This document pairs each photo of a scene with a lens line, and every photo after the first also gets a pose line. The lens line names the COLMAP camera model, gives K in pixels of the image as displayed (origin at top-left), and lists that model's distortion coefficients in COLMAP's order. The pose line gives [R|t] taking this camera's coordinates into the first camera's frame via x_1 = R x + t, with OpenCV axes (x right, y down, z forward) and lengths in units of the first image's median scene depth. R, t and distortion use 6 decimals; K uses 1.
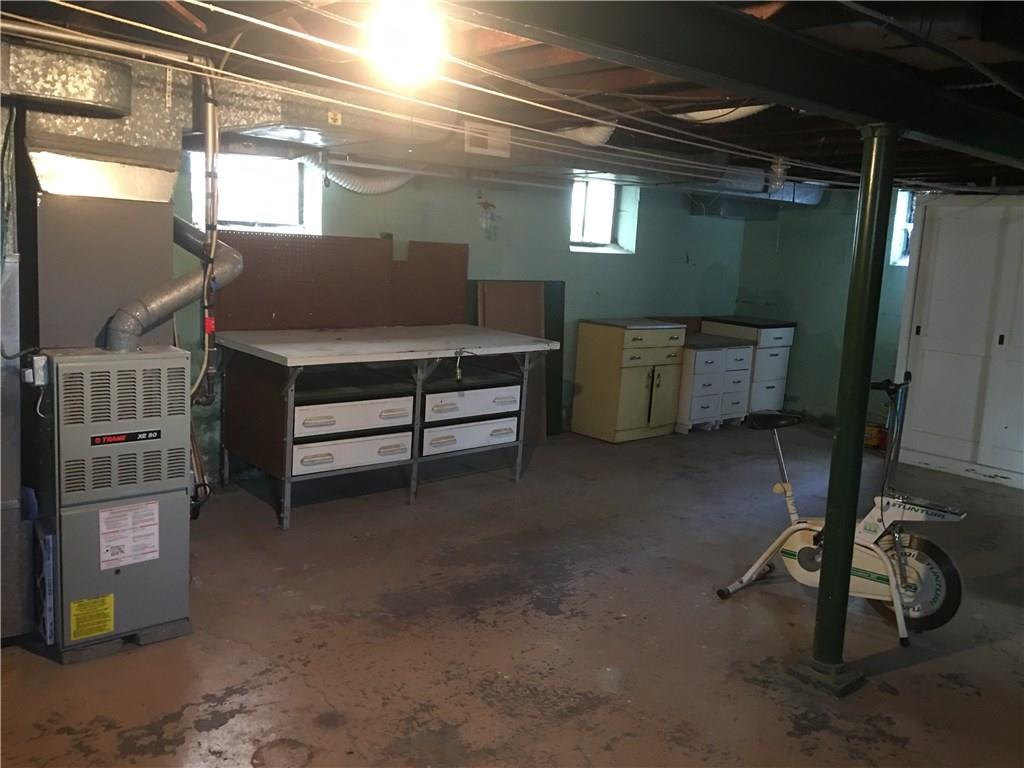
lens RADIAL K [[869.0, 0, 509.4], [0, 869.0, 374.4], [0, 0, 1]] dist [0.019634, -0.002908]
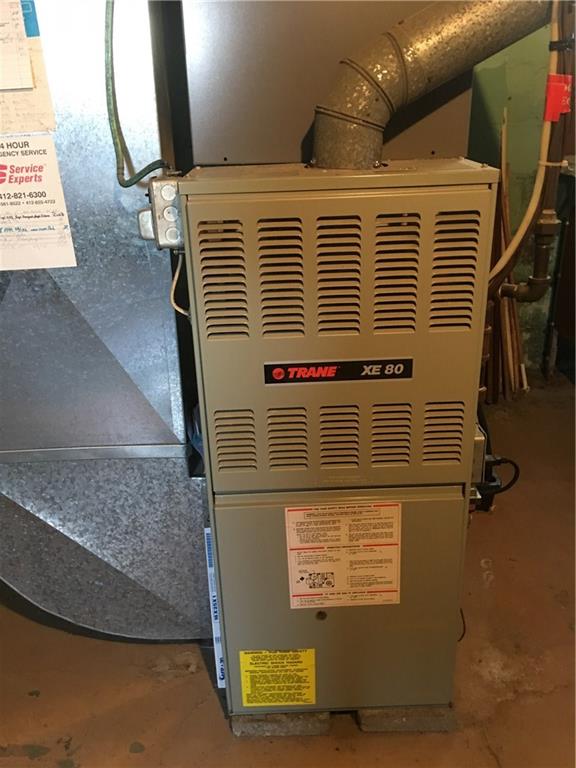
lens RADIAL K [[651.8, 0, 290.5], [0, 651.8, 375.8], [0, 0, 1]] dist [0.019634, -0.002908]
pose [[0.768487, 0.169810, -0.616922, -0.248412], [-0.019888, 0.970016, 0.242227, -0.005143], [0.639556, -0.173879, 0.748822, 0.724562]]
